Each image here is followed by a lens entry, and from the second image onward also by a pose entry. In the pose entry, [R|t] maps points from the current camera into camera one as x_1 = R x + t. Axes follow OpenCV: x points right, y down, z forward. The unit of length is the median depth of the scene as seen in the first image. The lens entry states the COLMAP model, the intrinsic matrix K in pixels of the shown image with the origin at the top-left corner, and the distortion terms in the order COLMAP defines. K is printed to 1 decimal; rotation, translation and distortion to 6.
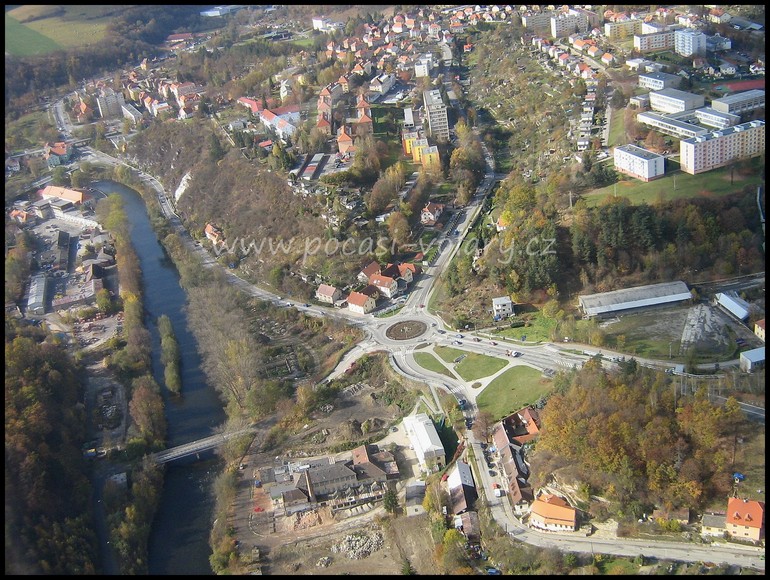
lens RADIAL K [[1089.8, 0, 385.0], [0, 1089.8, 290.0], [0, 0, 1]] dist [-0.117970, 0.054146]
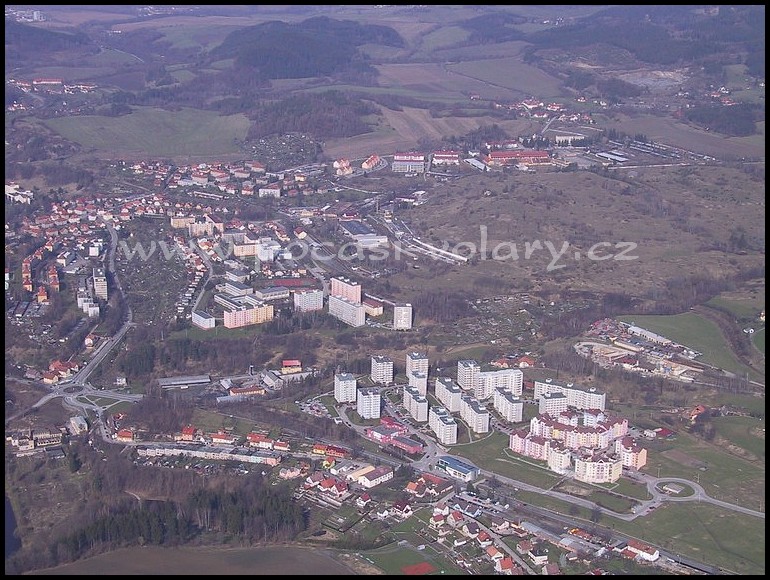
lens RADIAL K [[1089.8, 0, 385.0], [0, 1089.8, 290.0], [0, 0, 1]] dist [-0.117970, 0.054146]
pose [[0.949946, 0.103988, 0.294599, -0.040032], [-0.055612, 0.984203, -0.168081, 0.159548], [-0.307424, 0.143284, 0.940723, -1.107040]]
